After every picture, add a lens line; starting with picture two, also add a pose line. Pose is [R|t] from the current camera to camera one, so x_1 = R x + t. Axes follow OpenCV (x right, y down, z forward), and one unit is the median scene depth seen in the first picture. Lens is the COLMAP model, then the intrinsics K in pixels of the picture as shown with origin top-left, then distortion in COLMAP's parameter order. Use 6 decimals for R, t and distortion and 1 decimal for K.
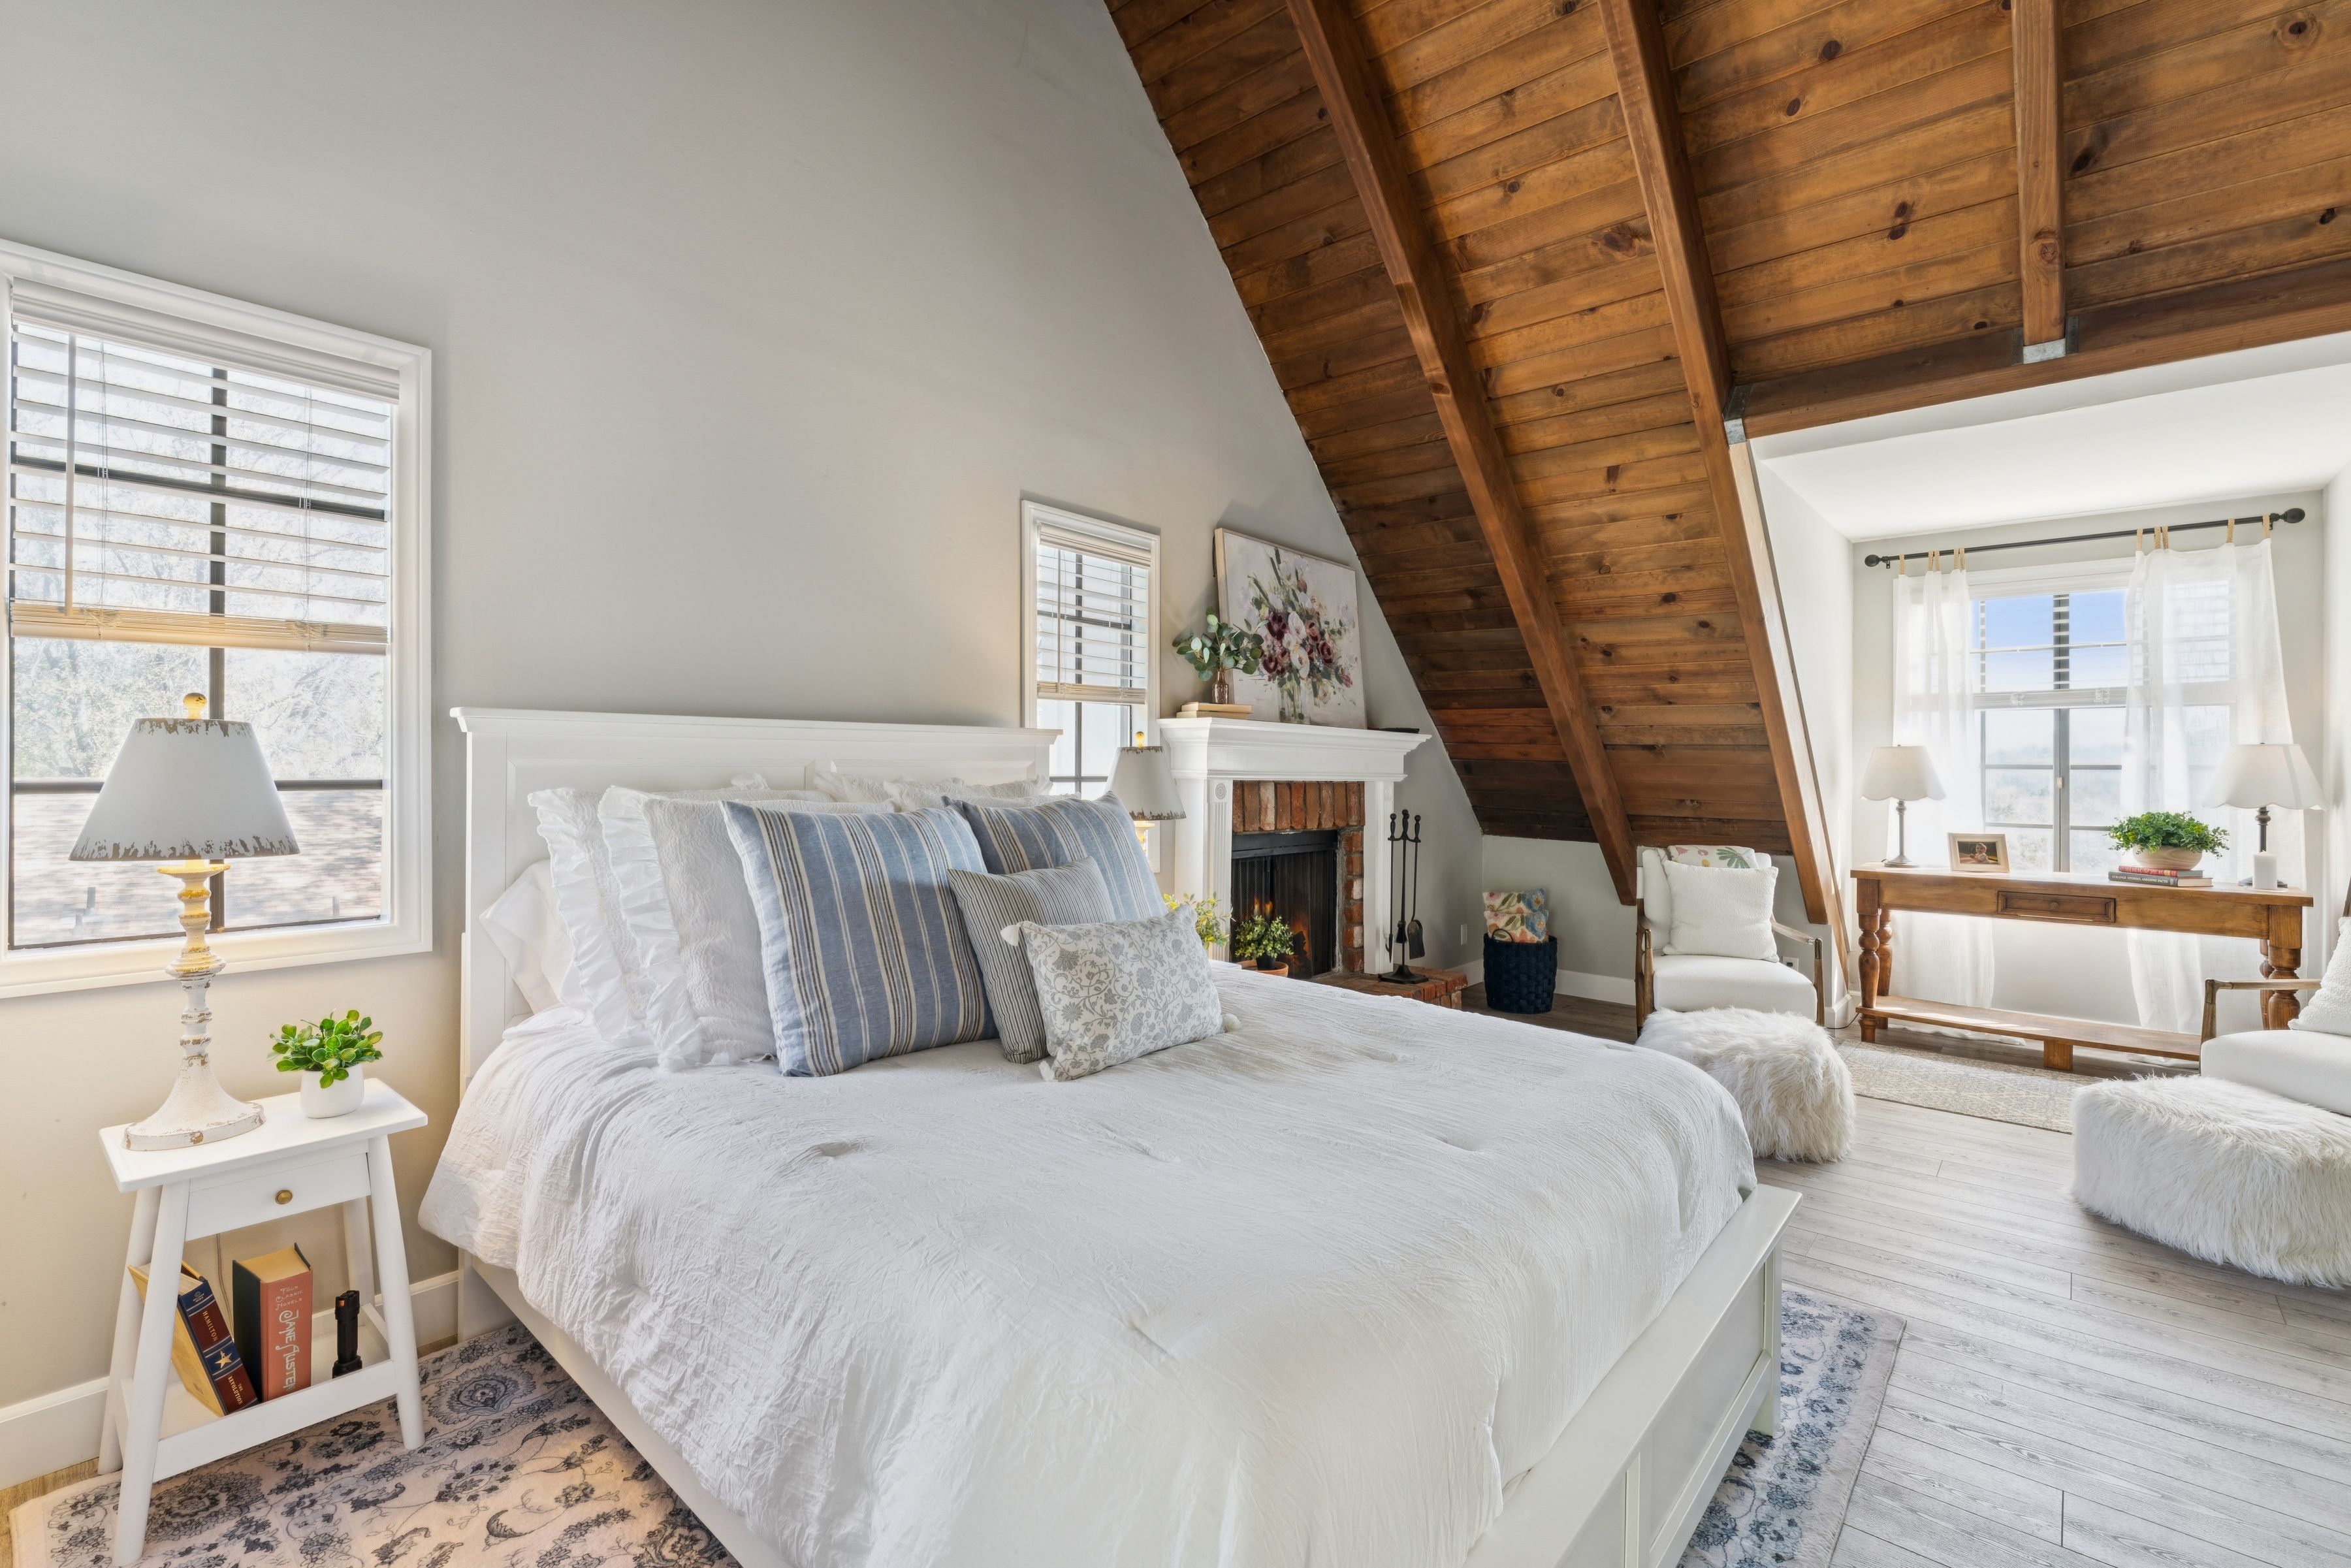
lens RADIAL K [[1044.6, 0, 1171.4], [0, 1044.6, 754.8], [0, 0, 1]] dist [-0.000699, -0.000103]
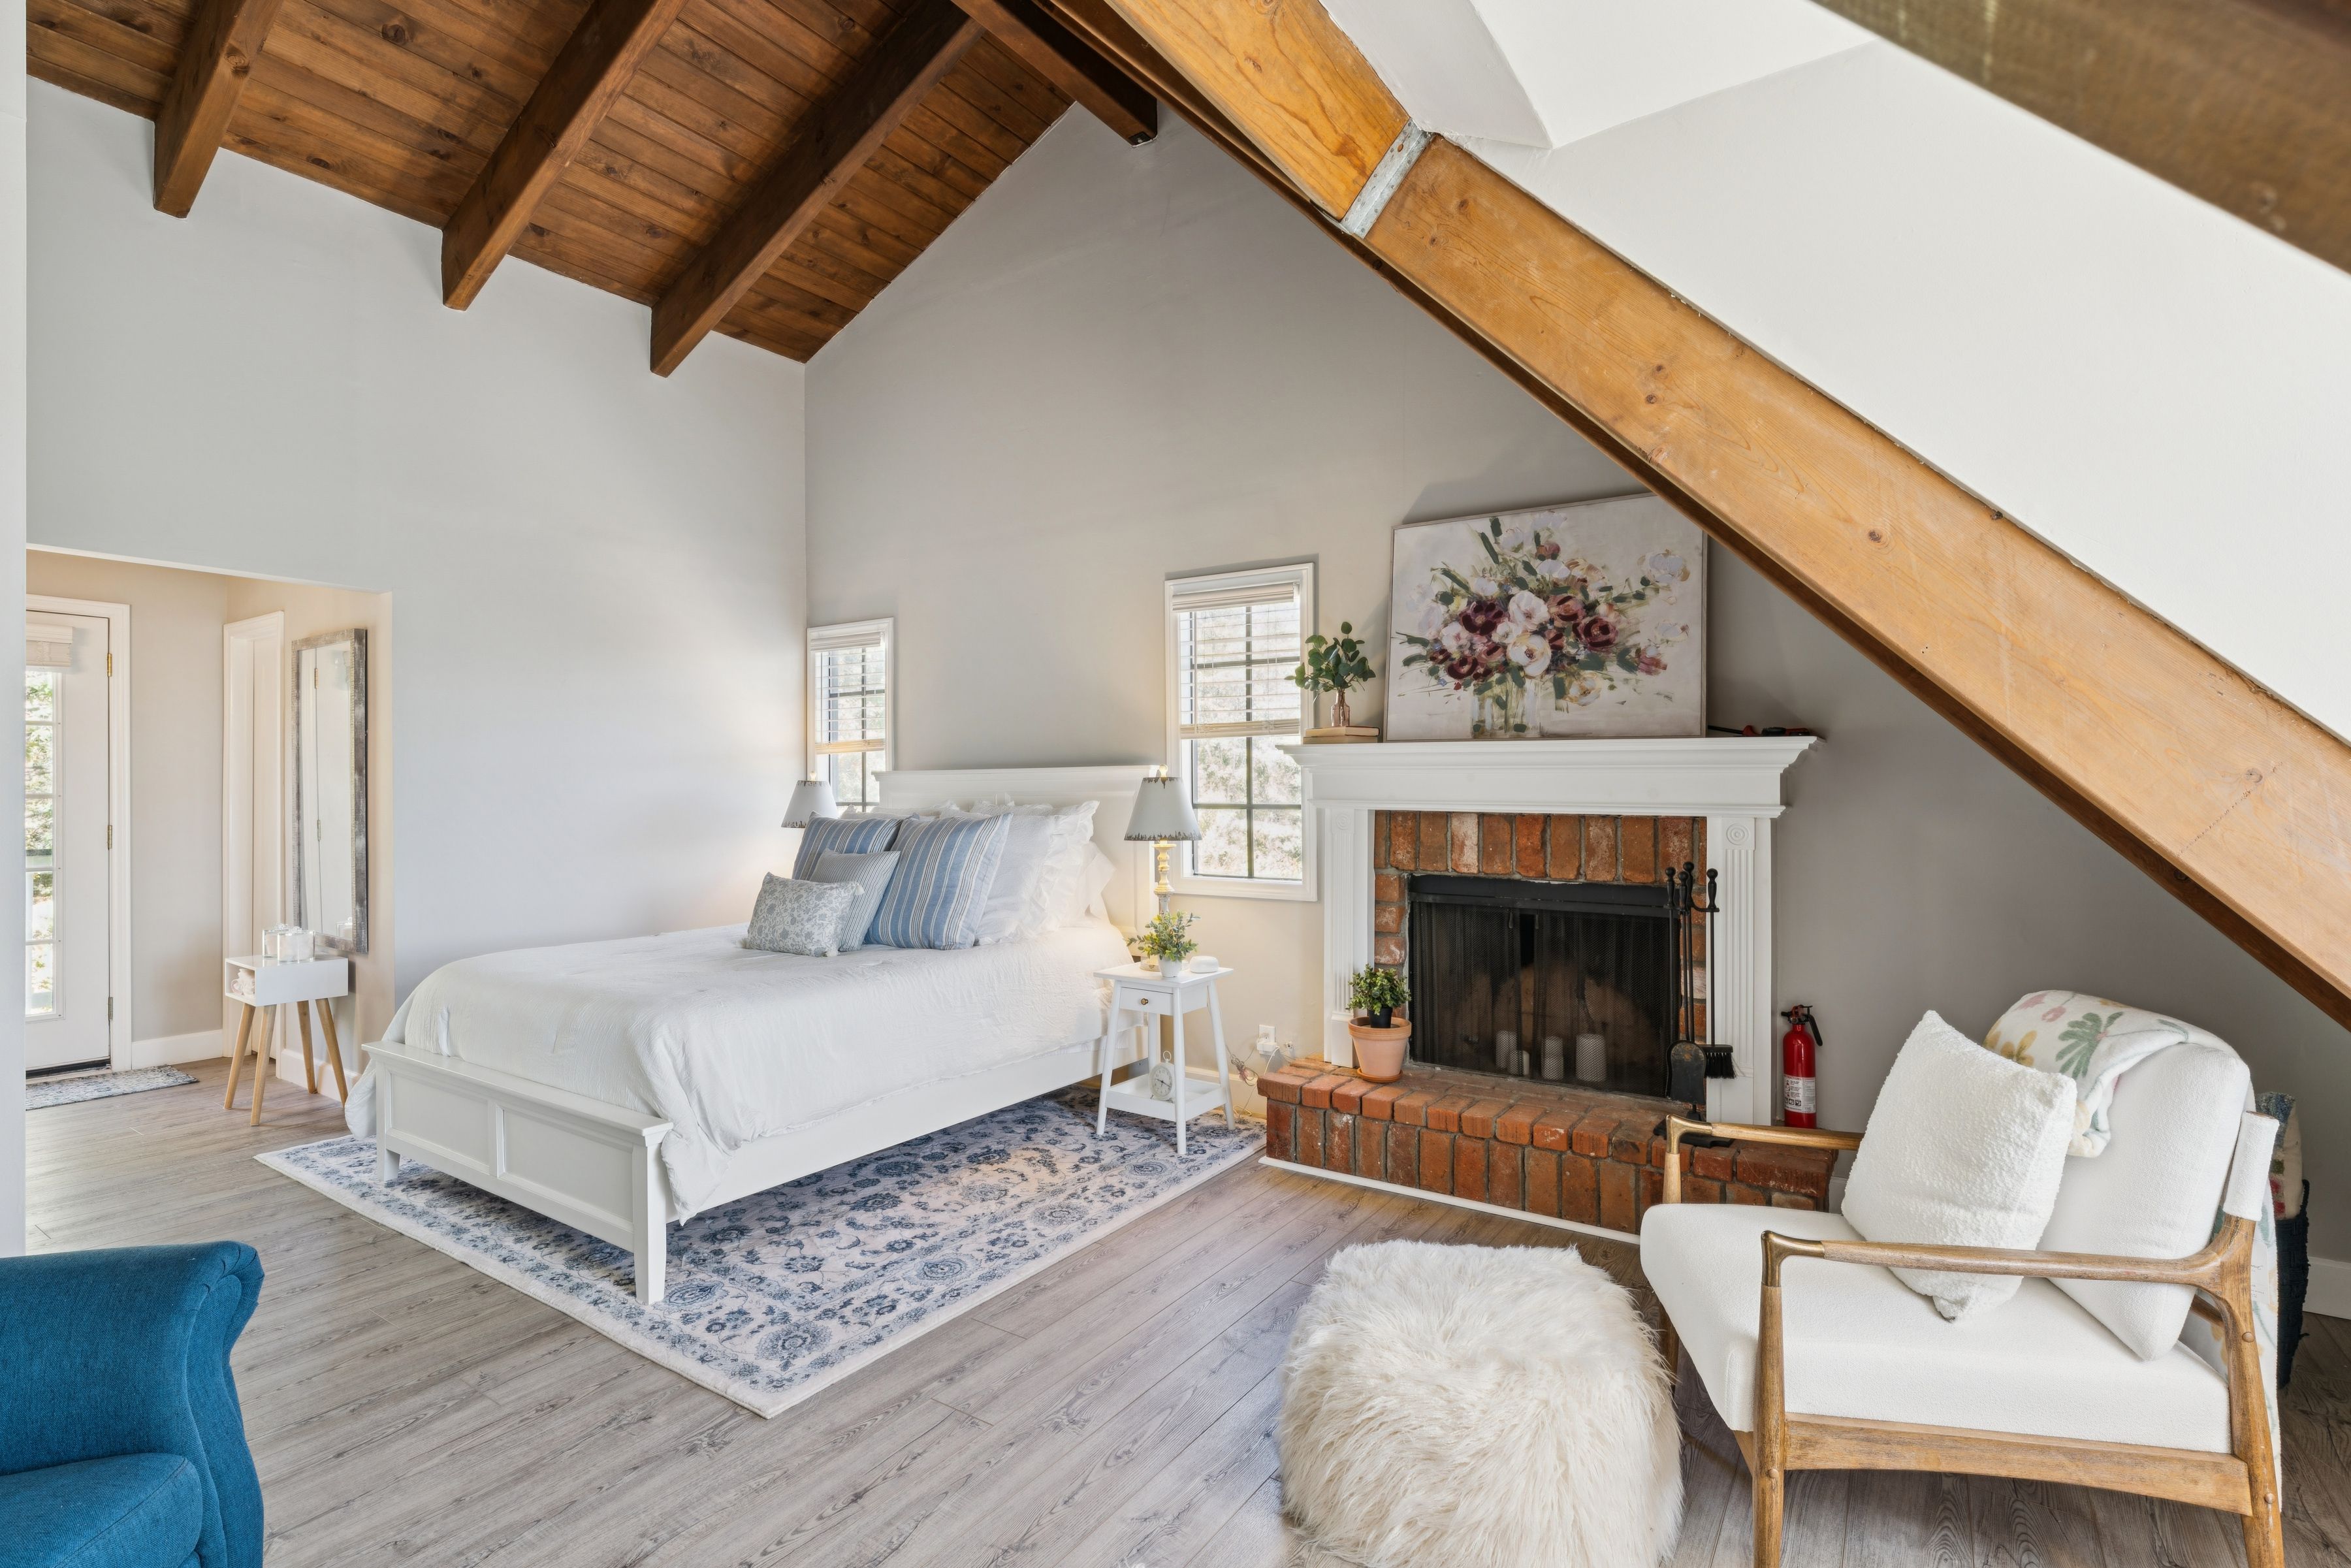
lens RADIAL K [[1112.6, 0, 1175.5], [0, 1112.6, 784.0], [0, 0, 1]] dist [0.000621, 0.000257]
pose [[0.117060, -0.018195, -0.992958, 0.902960], [0.010132, 0.999802, -0.017126, 0.014957], [0.993073, -0.008056, 0.117222, 0.662795]]
